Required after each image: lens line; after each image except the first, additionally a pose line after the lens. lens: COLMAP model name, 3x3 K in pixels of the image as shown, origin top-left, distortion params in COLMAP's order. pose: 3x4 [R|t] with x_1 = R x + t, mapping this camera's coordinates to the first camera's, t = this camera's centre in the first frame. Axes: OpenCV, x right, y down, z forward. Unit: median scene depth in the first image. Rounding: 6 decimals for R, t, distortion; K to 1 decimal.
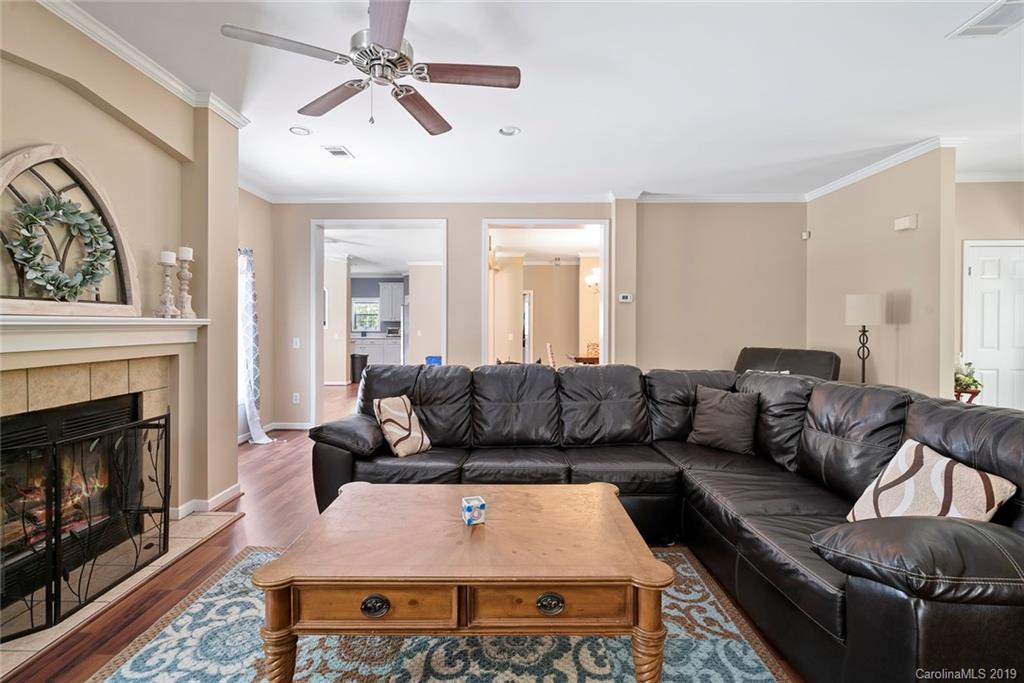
lens RADIAL K [[470.5, 0, 514.4], [0, 470.5, 332.1], [0, 0, 1]] dist [-0.004988, 0.001468]
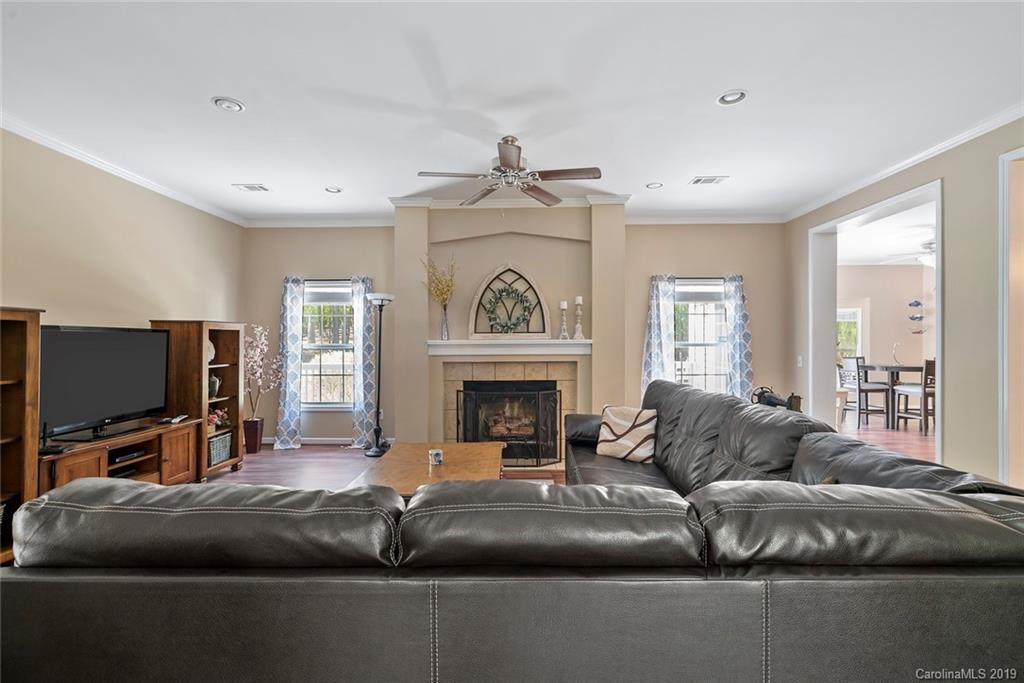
lens RADIAL K [[470.5, 0, 508.2], [0, 470.5, 343.8], [0, 0, 1]] dist [-0.004988, 0.001468]
pose [[-0.014083, -0.000039, -0.999901, 1.128320], [-0.009942, 0.999951, 0.000101, -0.014116], [0.999851, 0.009942, -0.014082, 0.921157]]
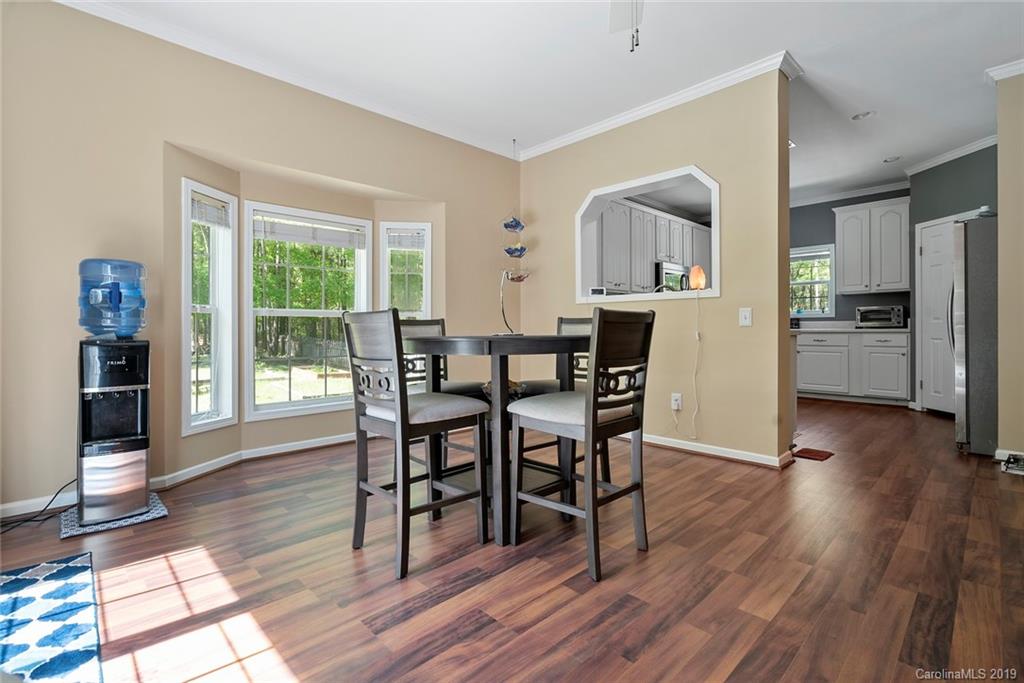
lens RADIAL K [[470.5, 0, 510.3], [0, 470.5, 331.0], [0, 0, 1]] dist [-0.004988, 0.001468]
pose [[0.702377, -0.000080, -0.711806, -0.068204], [-0.003831, 0.999985, -0.003893, 0.041182], [0.711795, 0.005461, 0.702366, 1.817870]]
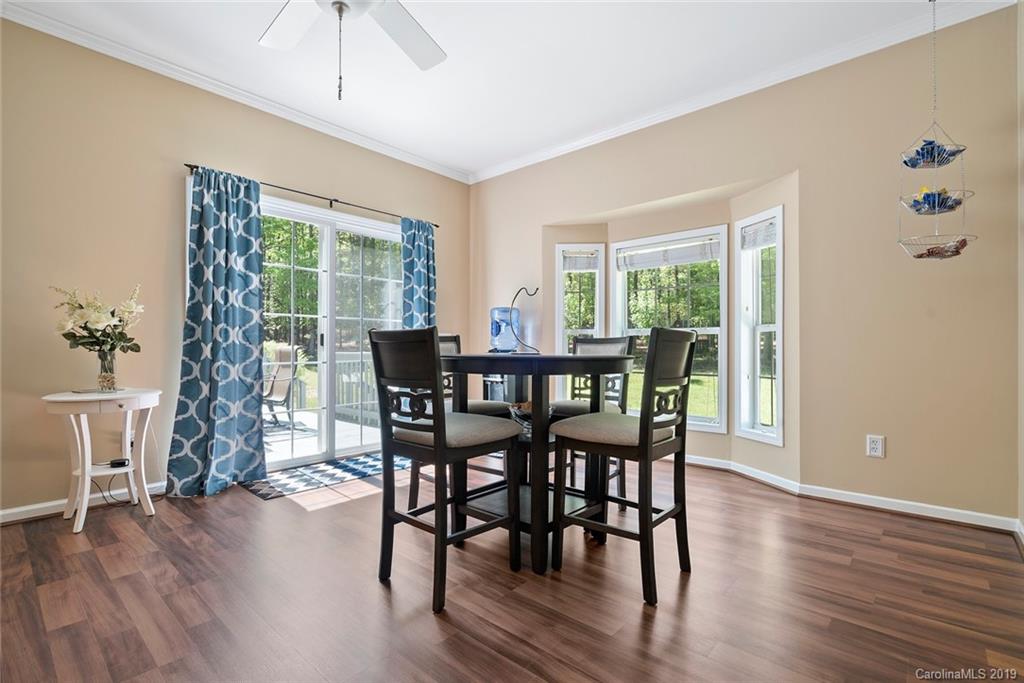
lens RADIAL K [[470.5, 0, 509.6], [0, 470.5, 342.7], [0, 0, 1]] dist [-0.004988, 0.001468]
pose [[-0.659274, -0.003960, -0.751892, -0.055112], [-0.008975, 0.999956, 0.002602, 0.029095], [0.751849, 0.008464, -0.659281, 2.524114]]
